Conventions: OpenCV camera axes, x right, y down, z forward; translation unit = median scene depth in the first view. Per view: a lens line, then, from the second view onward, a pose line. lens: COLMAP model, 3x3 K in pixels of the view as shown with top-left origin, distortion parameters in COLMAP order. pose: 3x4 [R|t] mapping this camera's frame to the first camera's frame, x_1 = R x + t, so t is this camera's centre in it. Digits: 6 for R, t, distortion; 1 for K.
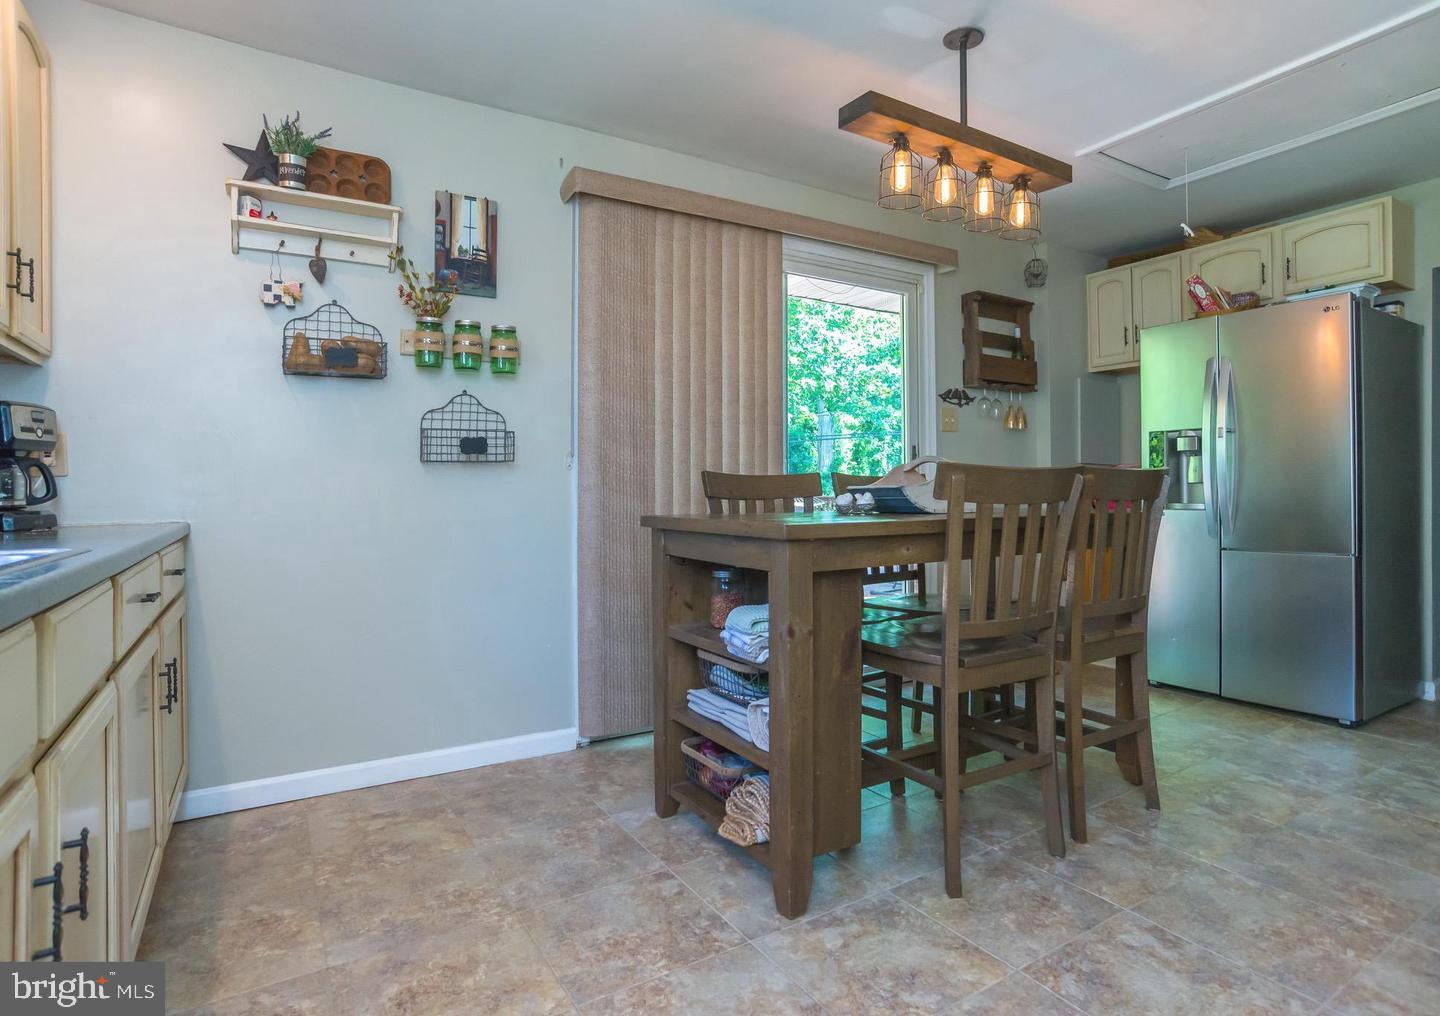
lens RADIAL K [[796.2, 0, 796.4], [0, 796.2, 485.5], [0, 0, 1]] dist [-0.076028, 0.040190]
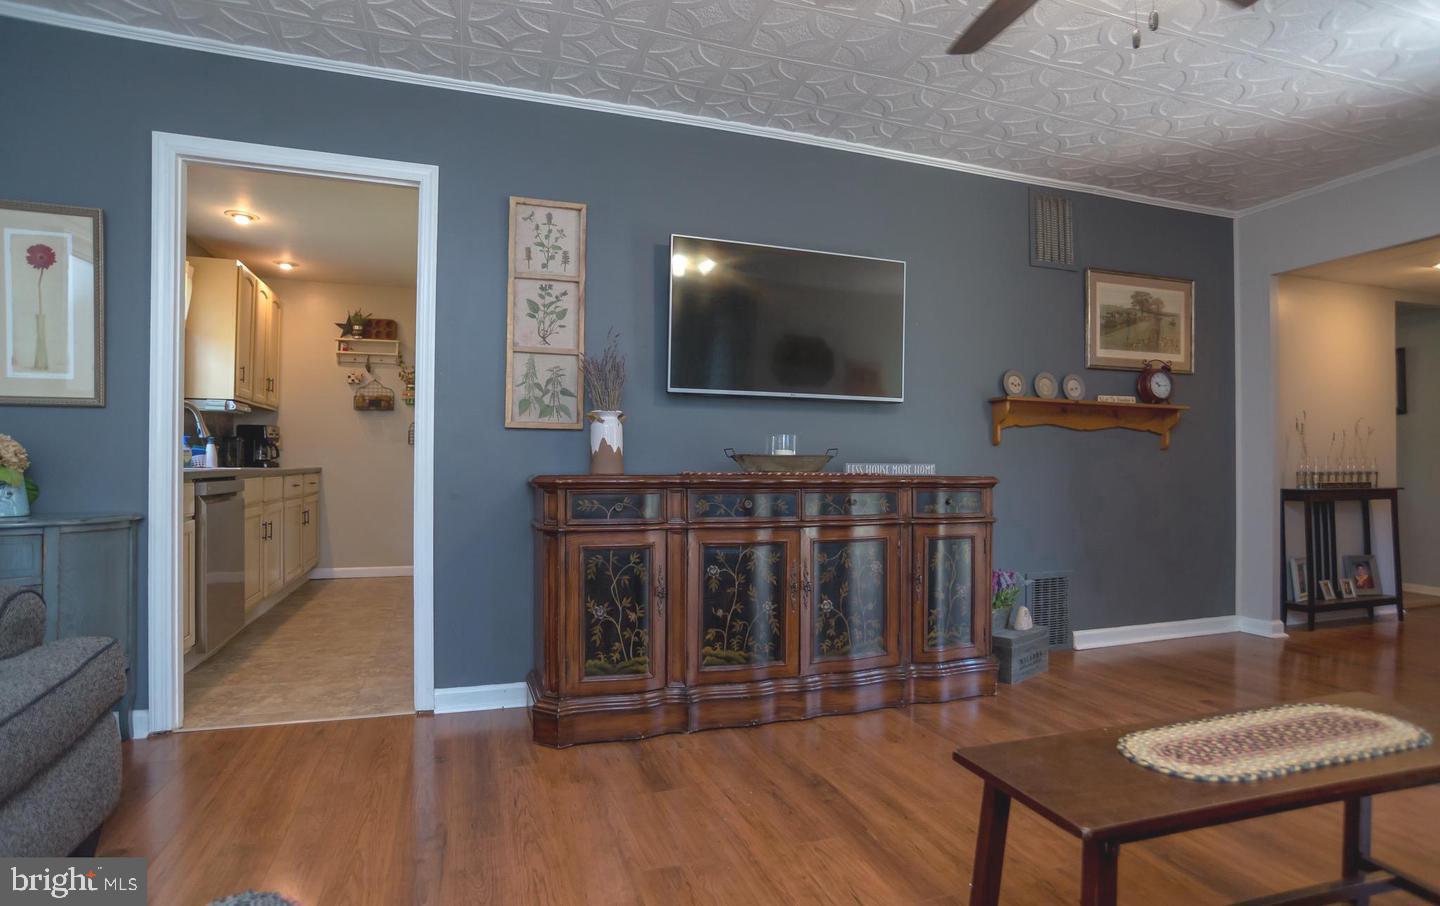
lens RADIAL K [[754.1, 0, 720.0], [0, 754.1, 453.0], [0, 0, 1]] dist [-0.048853, 0.000523]
pose [[0.962043, 0.009393, -0.272736, 1.130705], [-0.012753, 0.999863, -0.010552, 0.006645], [0.272600, 0.013630, 0.962031, -0.999530]]
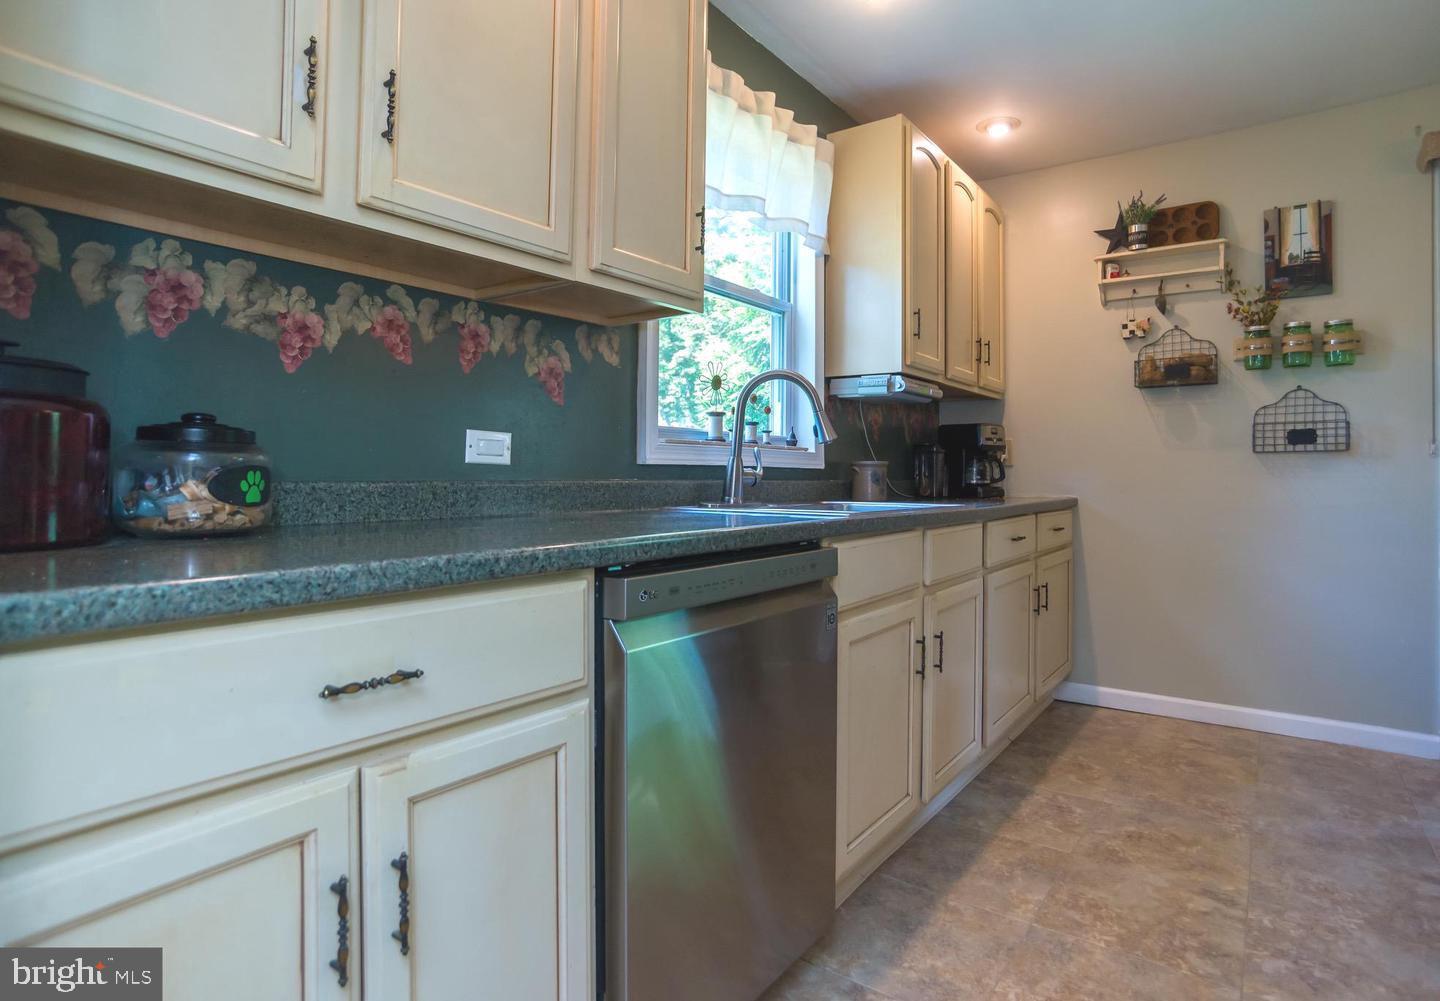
lens RADIAL K [[790.0, 0, 719.5], [0, 790.0, 459.4], [0, 0, 1]] dist [-0.044094, 0.001623]
pose [[0.335505, -0.011704, -0.941966, 0.346954], [-0.006891, 0.999866, -0.014878, 0.002056], [0.942013, 0.011483, 0.335379, -0.120020]]
